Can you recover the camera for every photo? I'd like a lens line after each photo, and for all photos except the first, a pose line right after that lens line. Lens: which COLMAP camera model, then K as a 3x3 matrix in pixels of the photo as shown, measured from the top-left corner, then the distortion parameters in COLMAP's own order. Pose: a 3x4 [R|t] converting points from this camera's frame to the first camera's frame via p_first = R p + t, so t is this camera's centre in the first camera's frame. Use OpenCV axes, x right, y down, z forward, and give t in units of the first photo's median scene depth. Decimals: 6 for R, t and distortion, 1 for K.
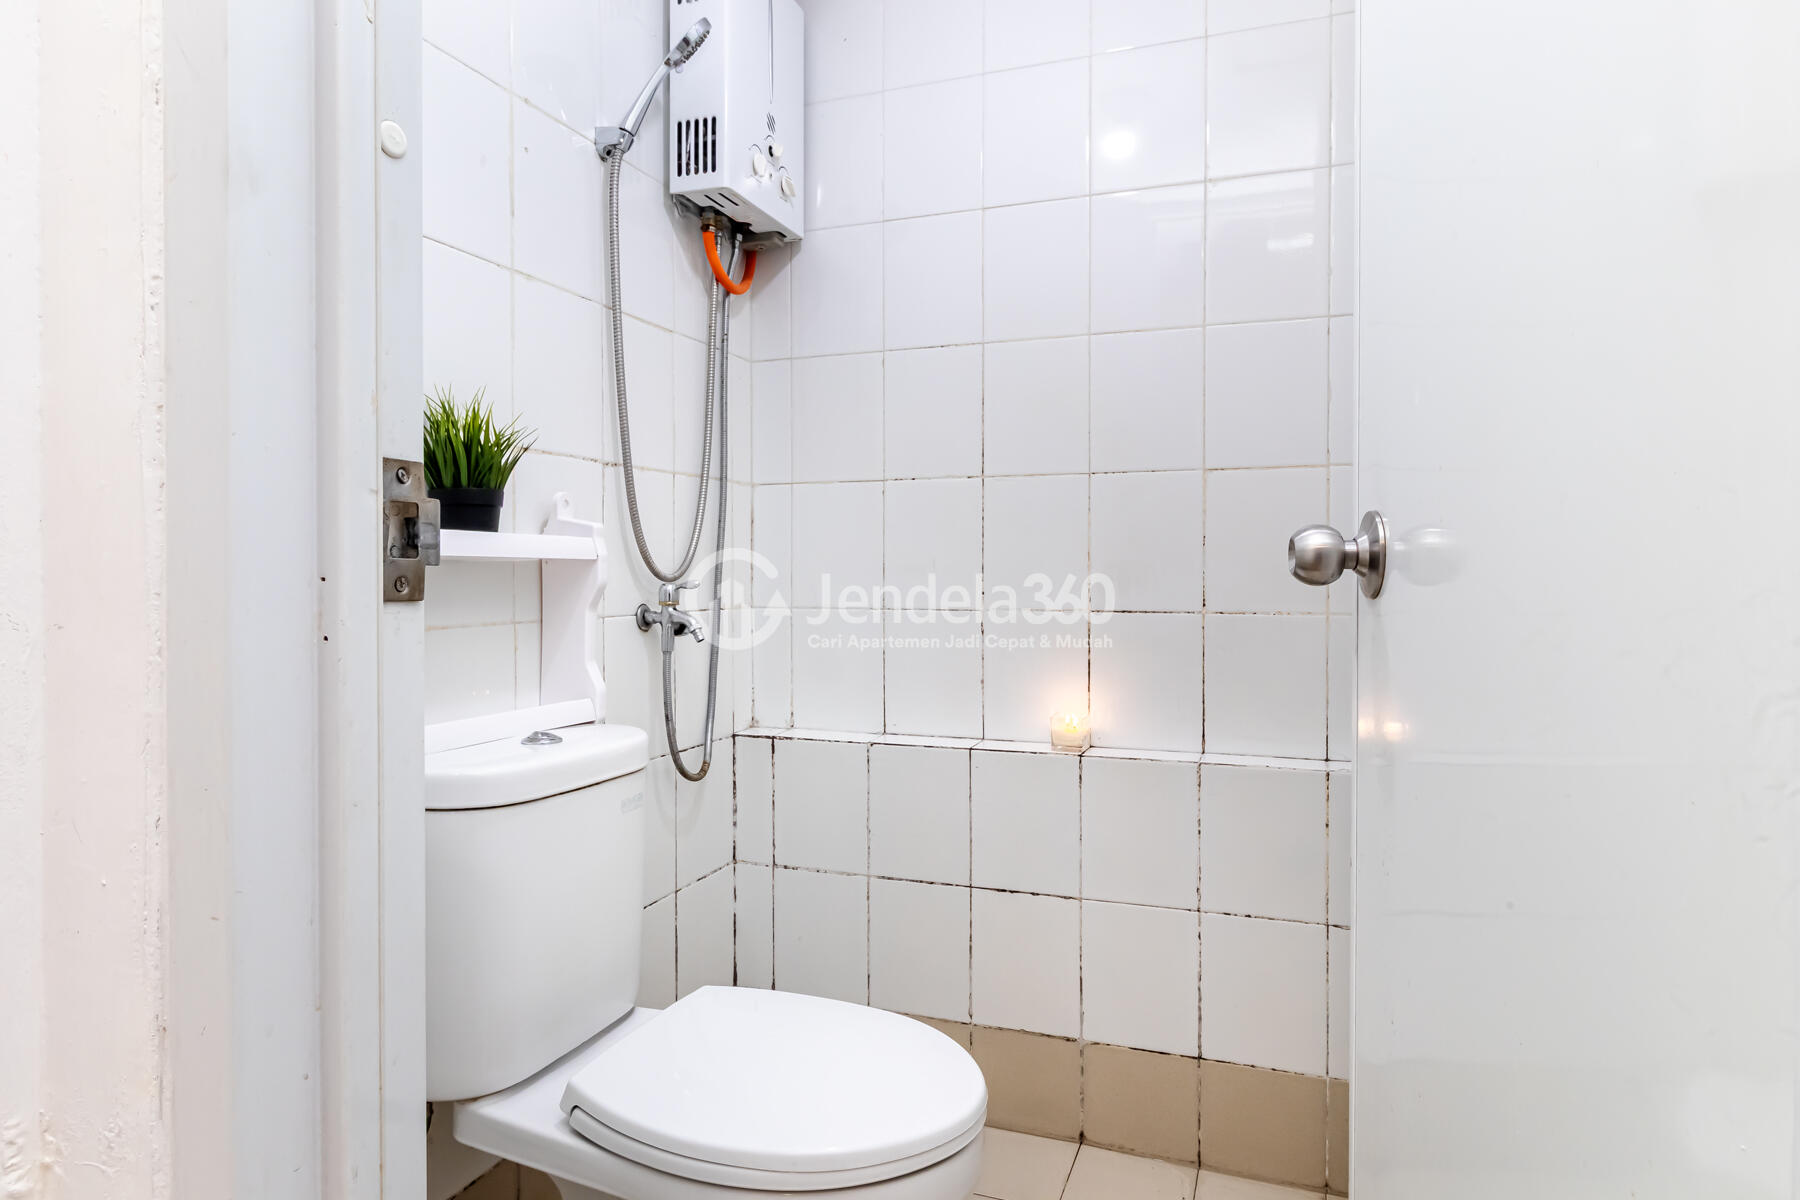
lens RADIAL K [[1031.7, 0, 900.0], [0, 1031.7, 600.0], [0, 0, 1]] dist [0.000128, 0.000012]
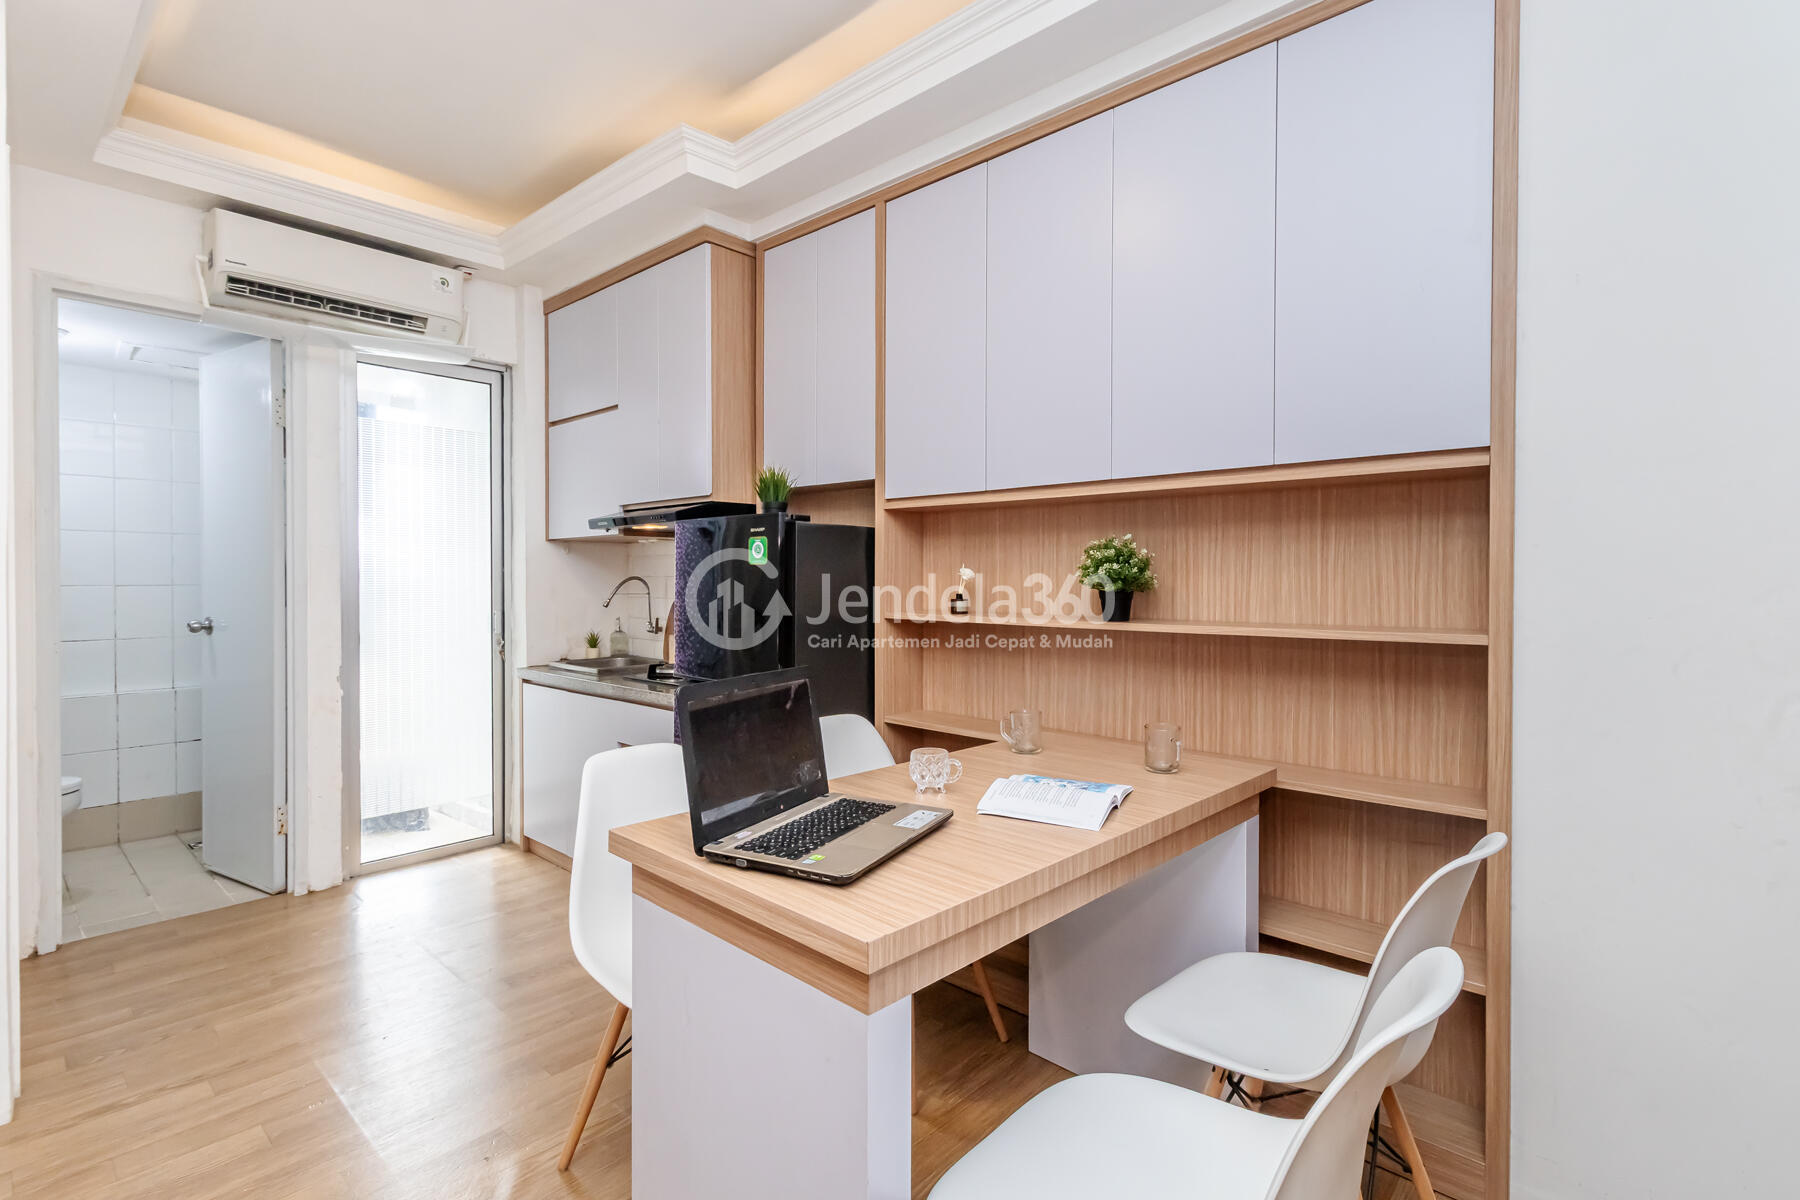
lens RADIAL K [[876.0, 0, 924.8], [0, 876.0, 568.7], [0, 0, 1]] dist [0.008816, -0.000133]
pose [[0.375526, 0.003901, 0.926804, -2.108116], [0.031052, 0.999377, -0.016788, -0.138802], [-0.926292, 0.035083, 0.375171, -3.665804]]
